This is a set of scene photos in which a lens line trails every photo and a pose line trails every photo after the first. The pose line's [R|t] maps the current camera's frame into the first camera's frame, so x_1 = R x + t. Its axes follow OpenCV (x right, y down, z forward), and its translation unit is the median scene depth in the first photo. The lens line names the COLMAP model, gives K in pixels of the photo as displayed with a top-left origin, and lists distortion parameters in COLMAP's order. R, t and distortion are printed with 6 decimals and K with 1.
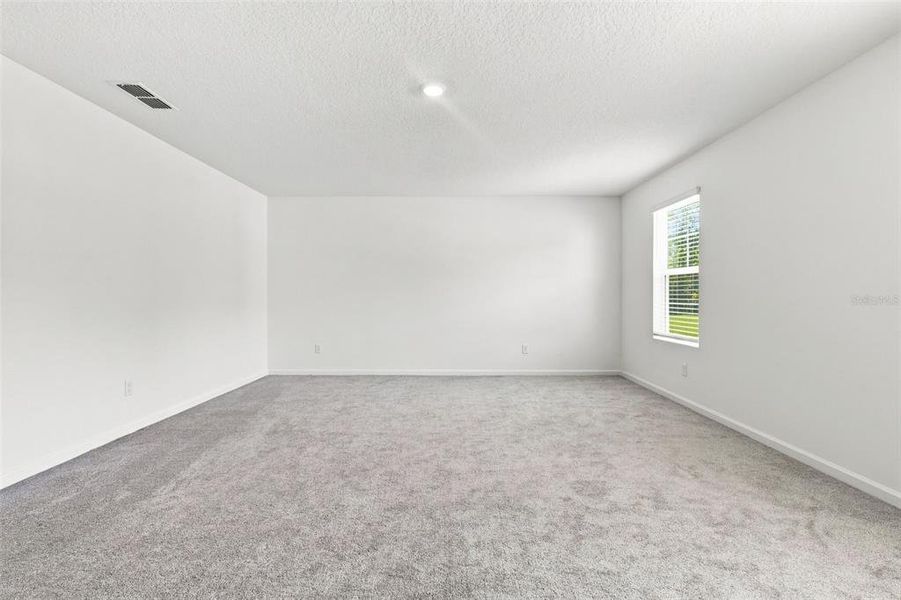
lens RADIAL K [[420.0, 0, 451.5], [0, 420.0, 296.7], [0, 0, 1]] dist [-0.002887, 0.001825]
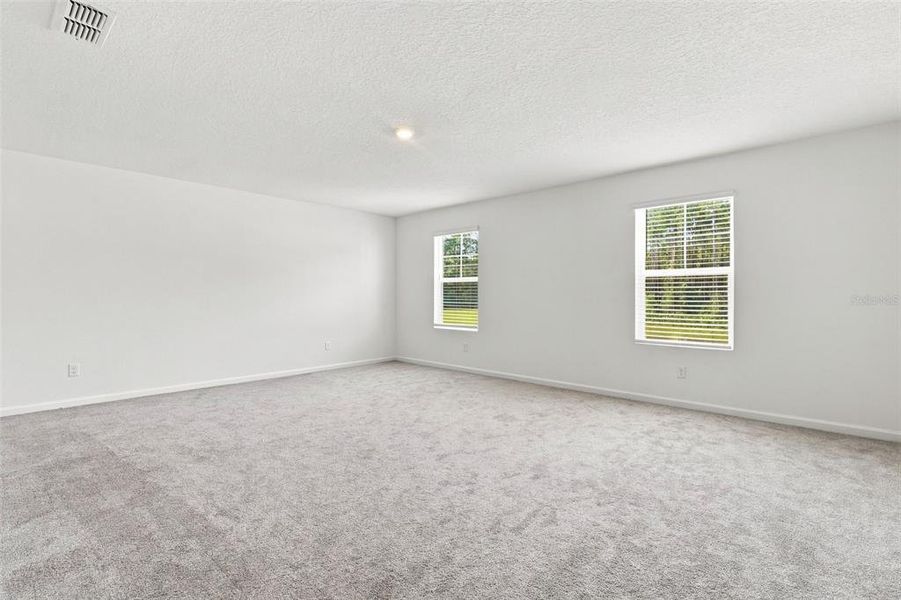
lens RADIAL K [[420.0, 0, 451.9], [0, 420.0, 291.3], [0, 0, 1]] dist [-0.002887, 0.001825]
pose [[0.680490, 0.005849, 0.732734, -0.715422], [0.001159, 0.999958, -0.009059, -0.011878], [-0.732756, 0.007014, 0.680455, 0.034500]]
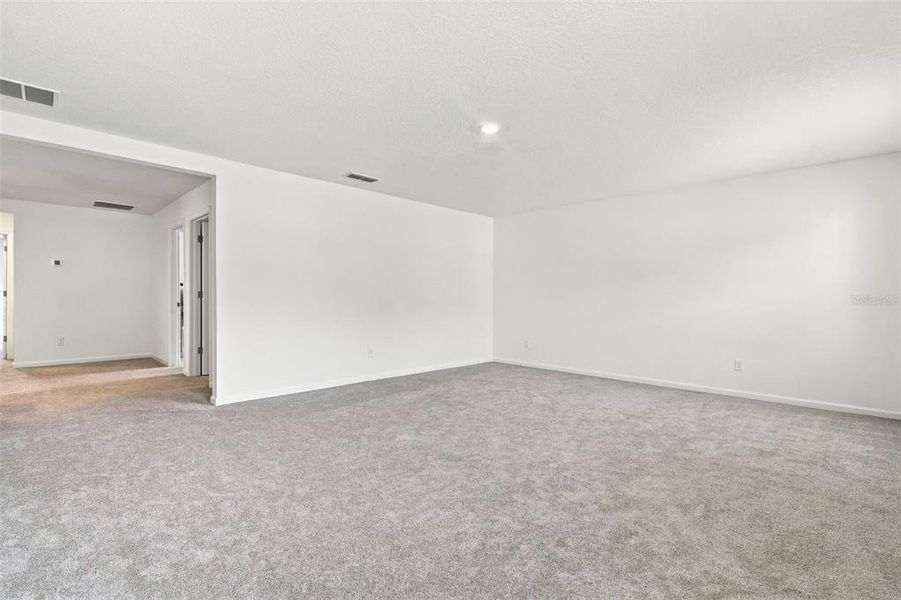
lens RADIAL K [[420.0, 0, 452.2], [0, 420.0, 307.2], [0, 0, 1]] dist [-0.002887, 0.001825]
pose [[0.715126, 0.020417, -0.698698, 0.607415], [-0.009679, 0.999767, 0.019309, 0.001843], [0.698929, -0.007045, 0.715156, 0.044325]]
